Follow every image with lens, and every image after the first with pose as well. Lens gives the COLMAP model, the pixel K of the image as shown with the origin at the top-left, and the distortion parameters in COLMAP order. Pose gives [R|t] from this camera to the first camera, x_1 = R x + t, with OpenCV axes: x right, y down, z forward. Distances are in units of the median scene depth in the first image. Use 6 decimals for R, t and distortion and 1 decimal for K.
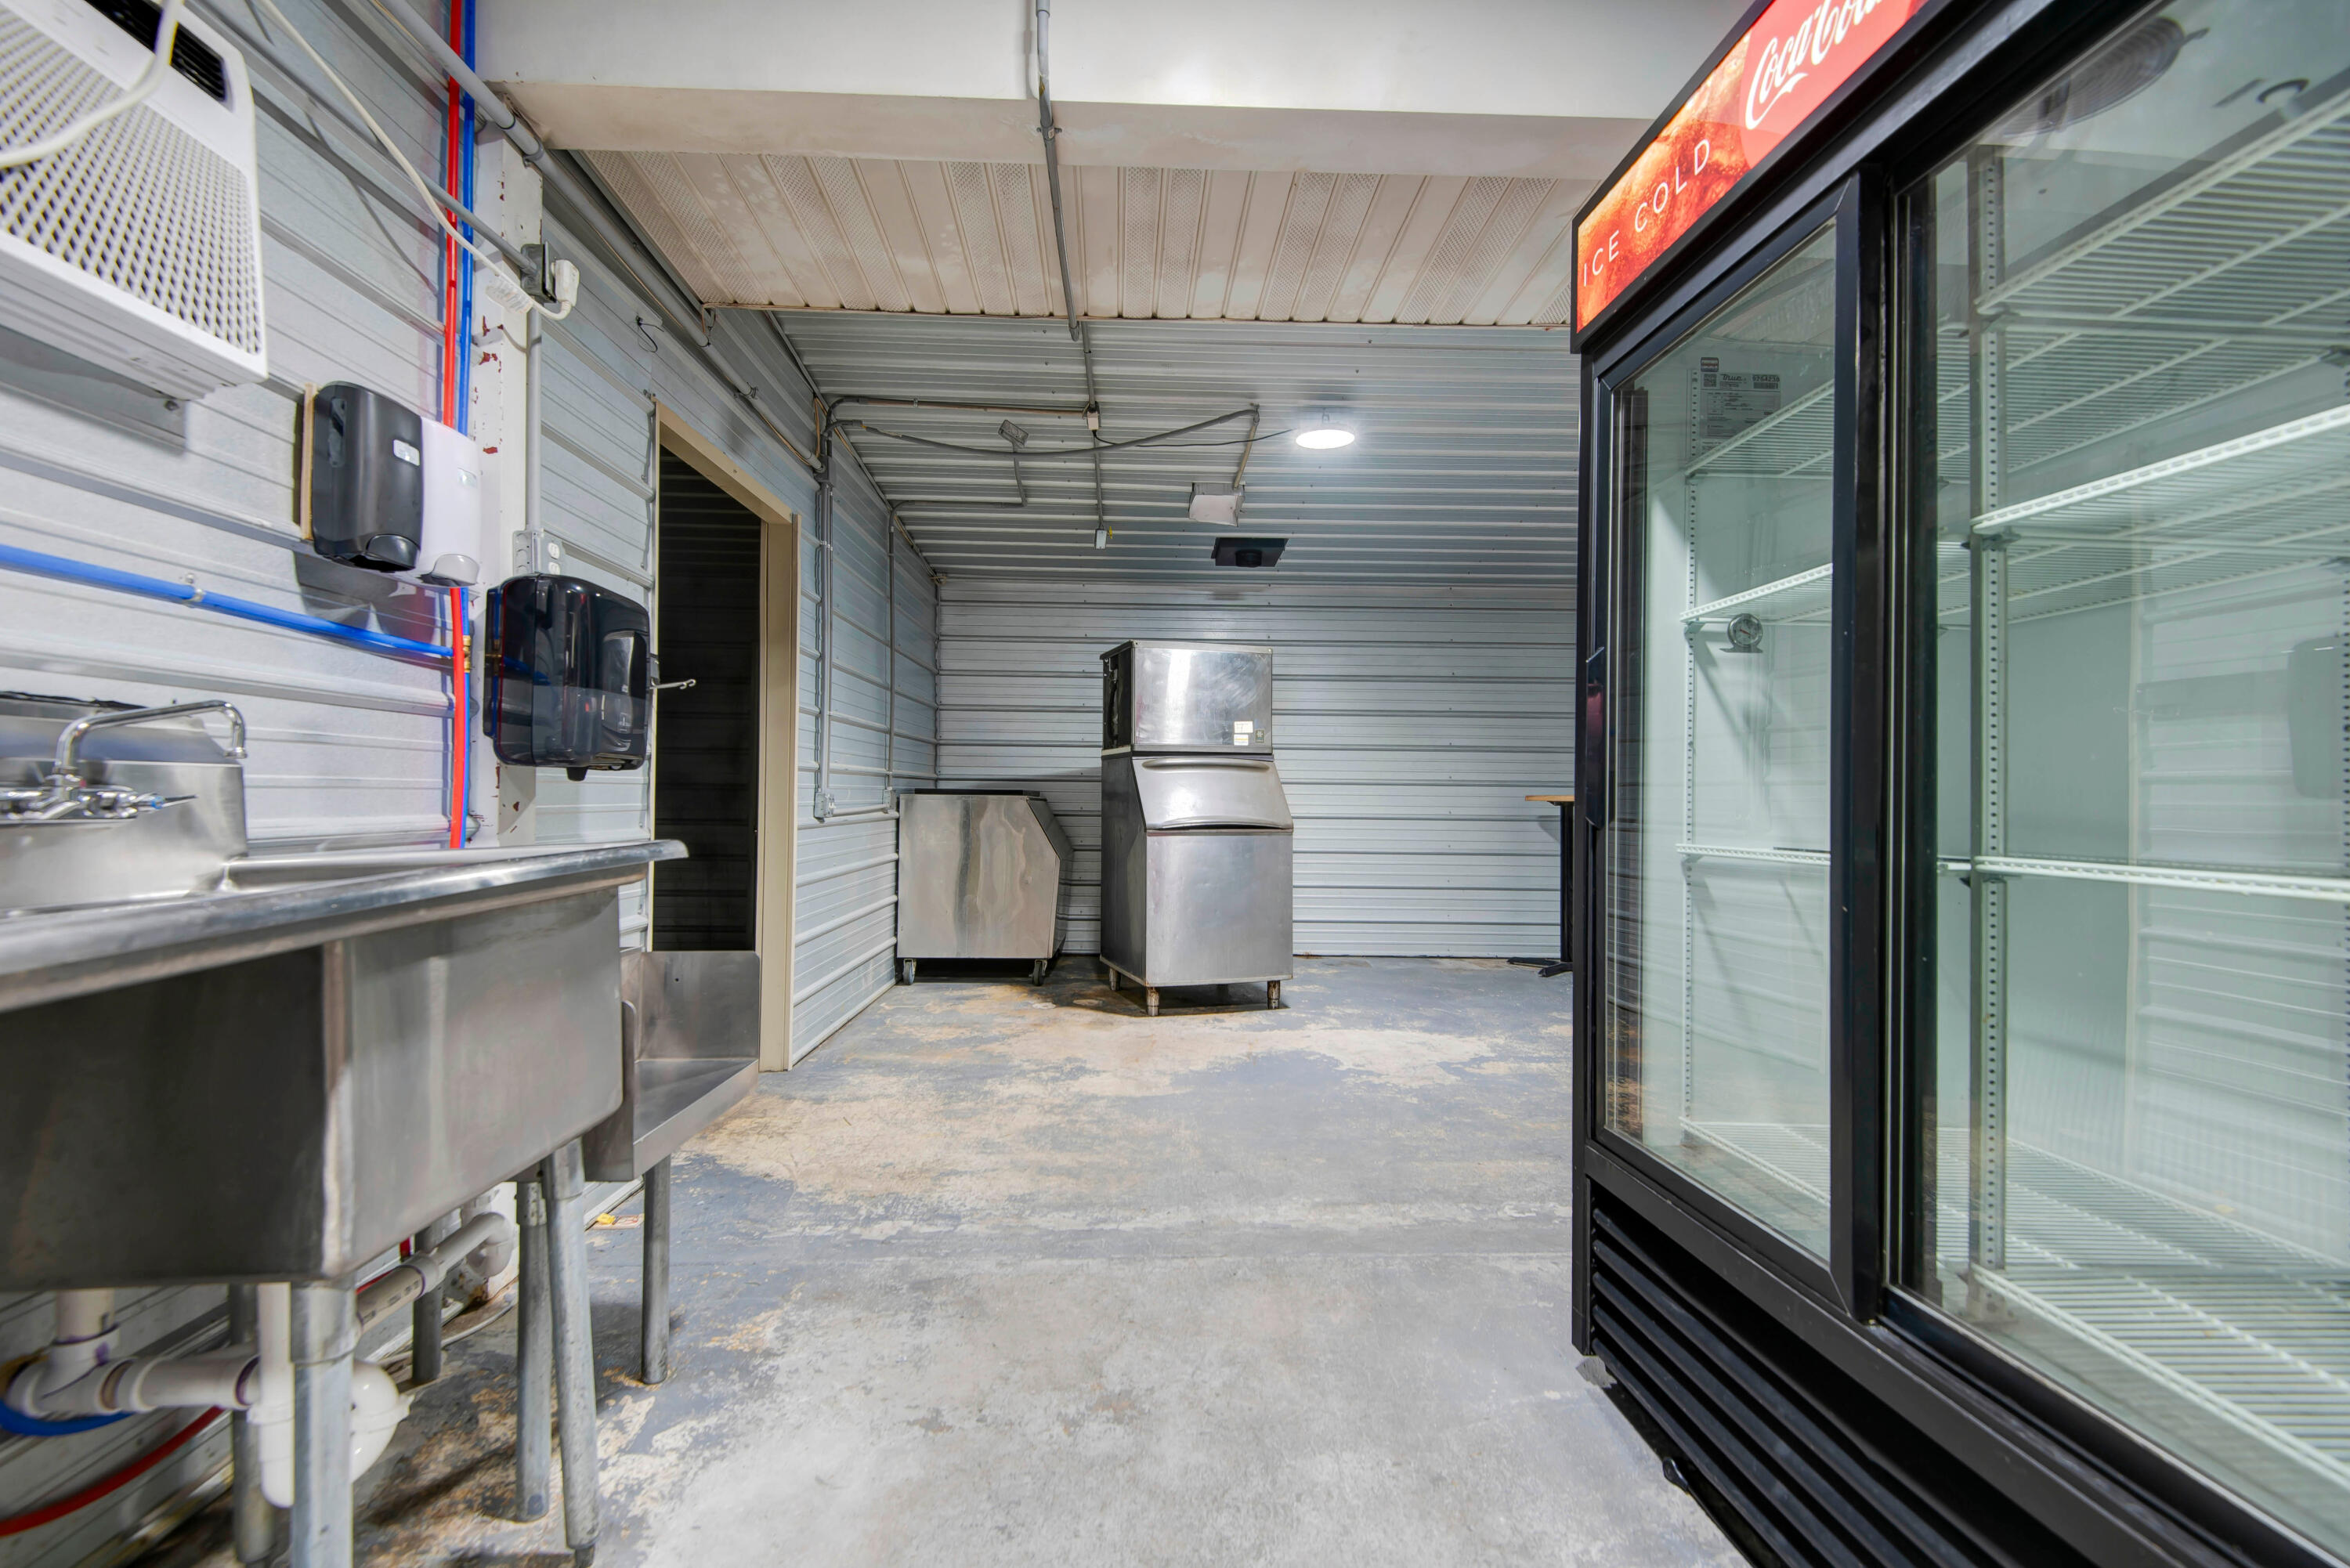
lens RADIAL K [[1080.6, 0, 1179.1], [0, 1080.6, 791.9], [0, 0, 1]] dist [0.002416, -0.001097]
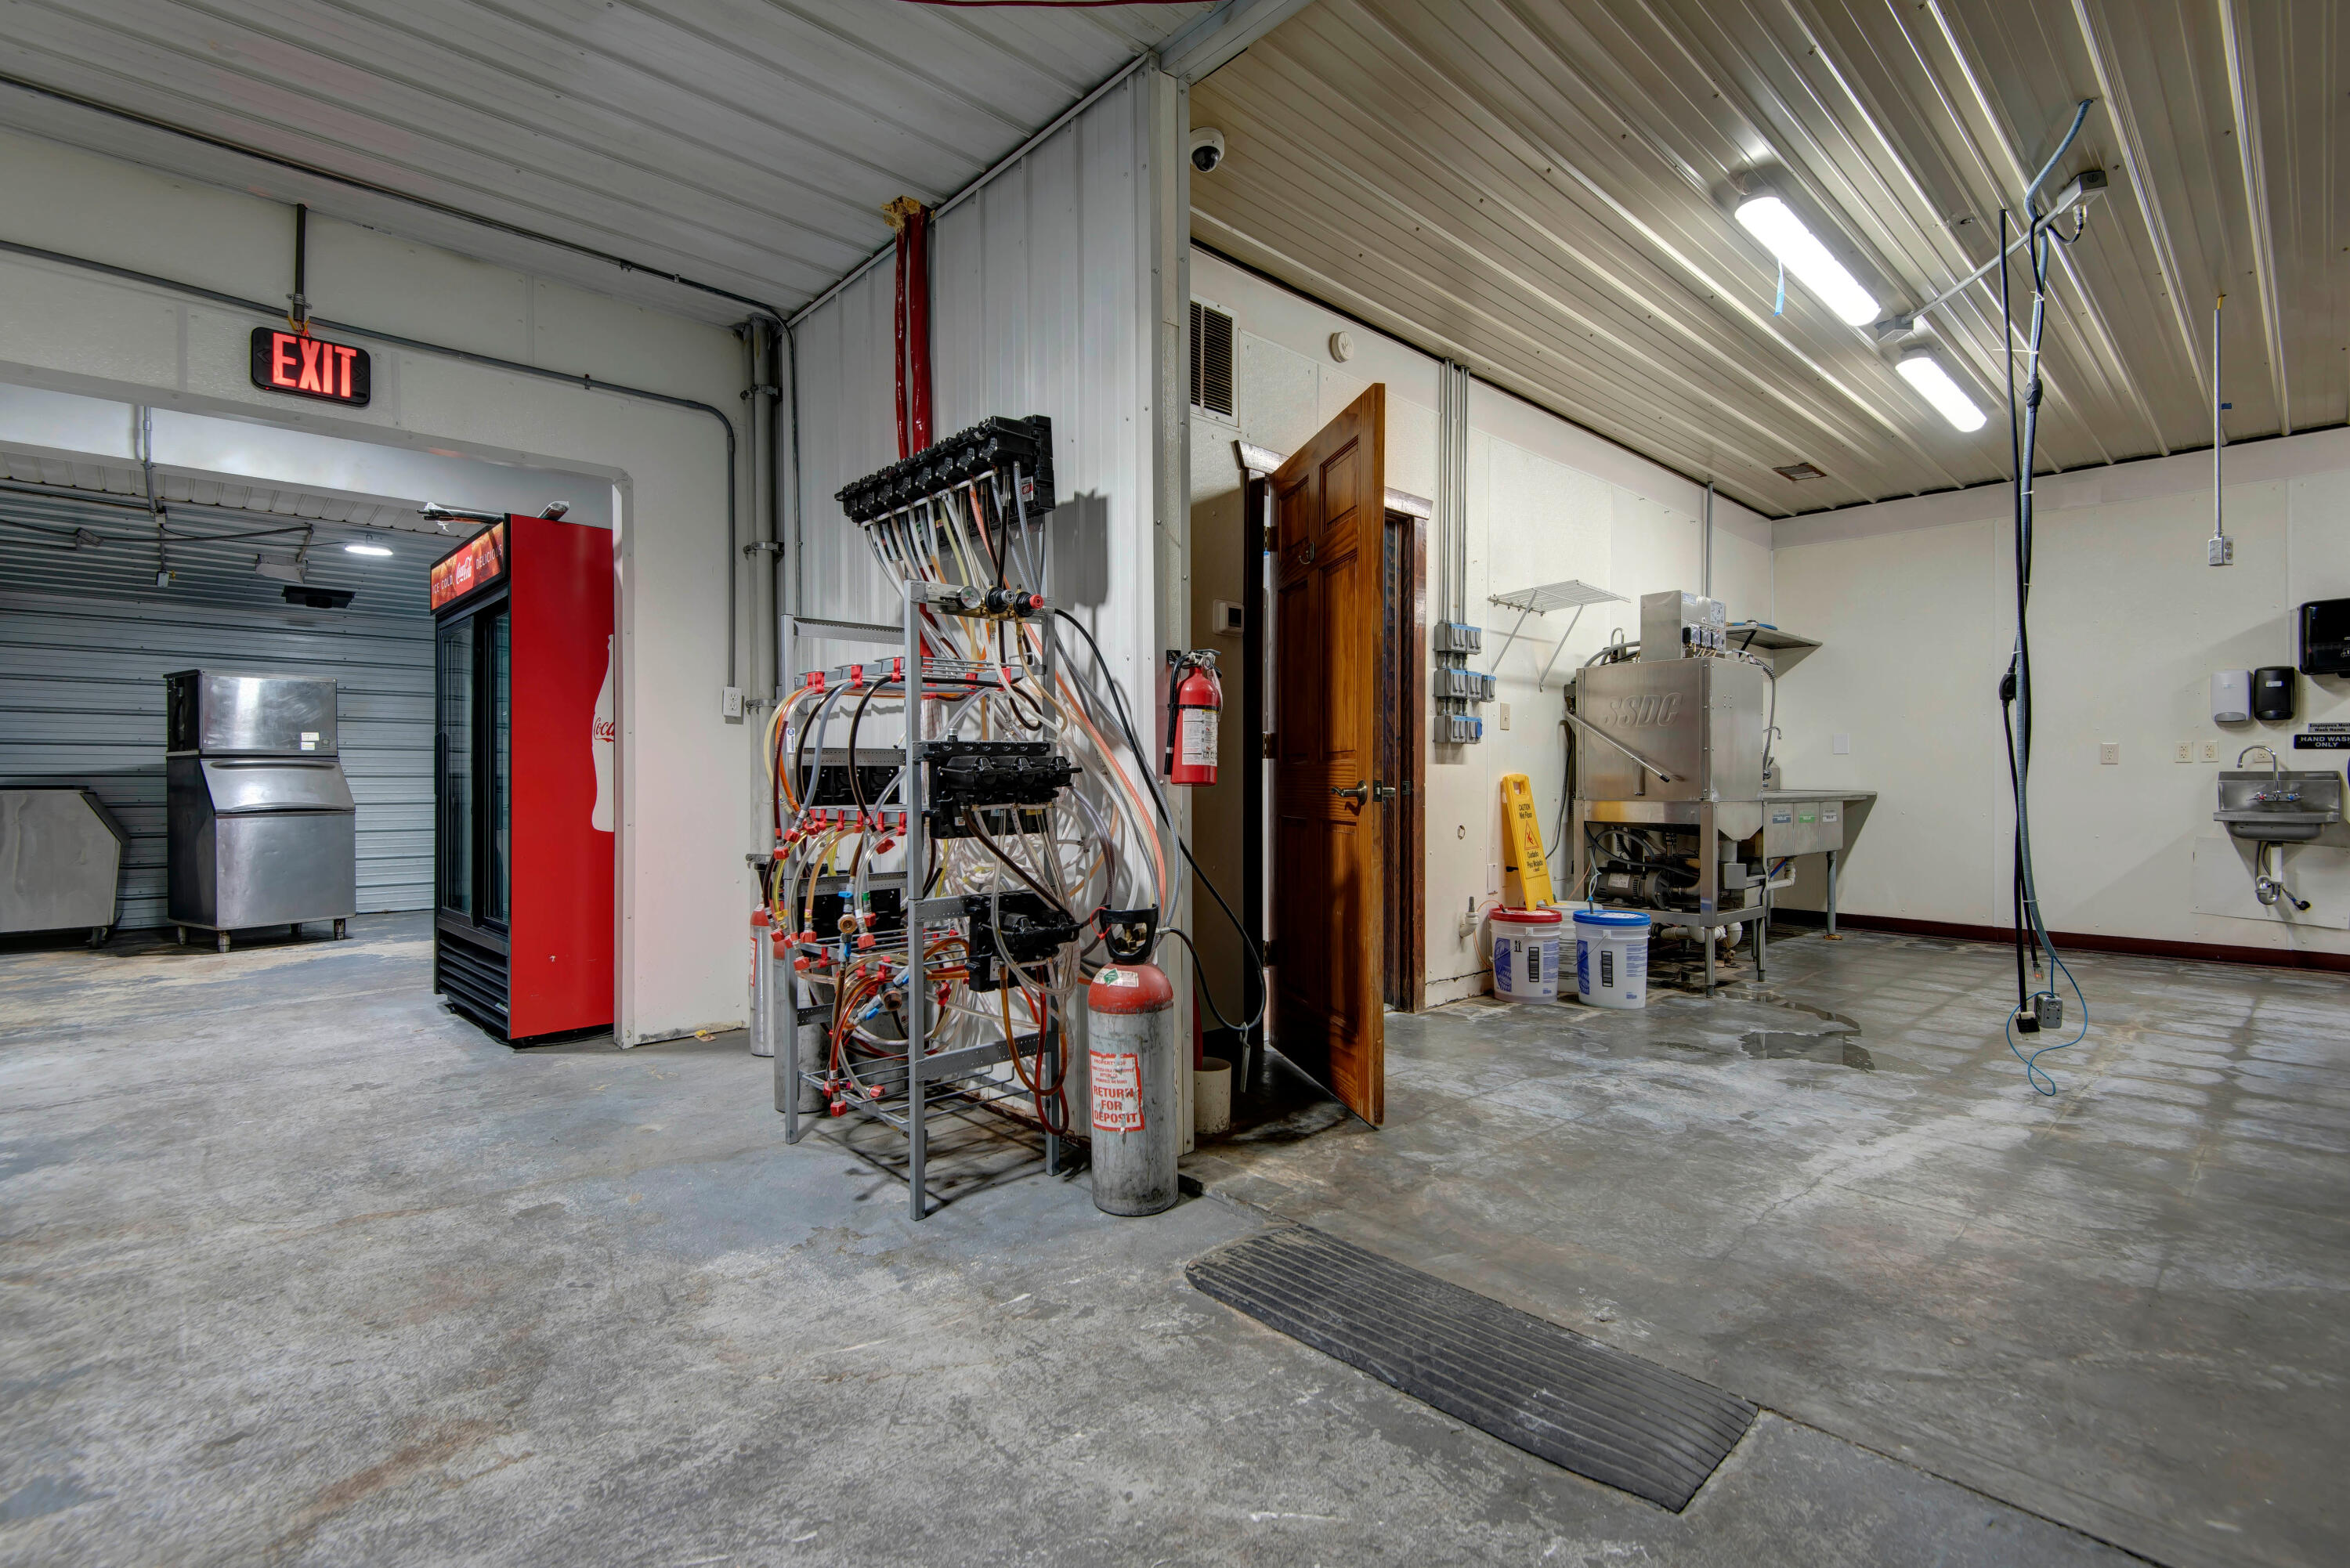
lens RADIAL K [[1080.6, 0, 1165.8], [0, 1080.6, 786.7], [0, 0, 1]] dist [0.002416, -0.001097]
pose [[0.770627, -0.010823, 0.637195, 0.021258], [0.006231, 0.999936, 0.009449, -0.003554], [-0.637256, -0.003312, 0.770645, -0.729615]]
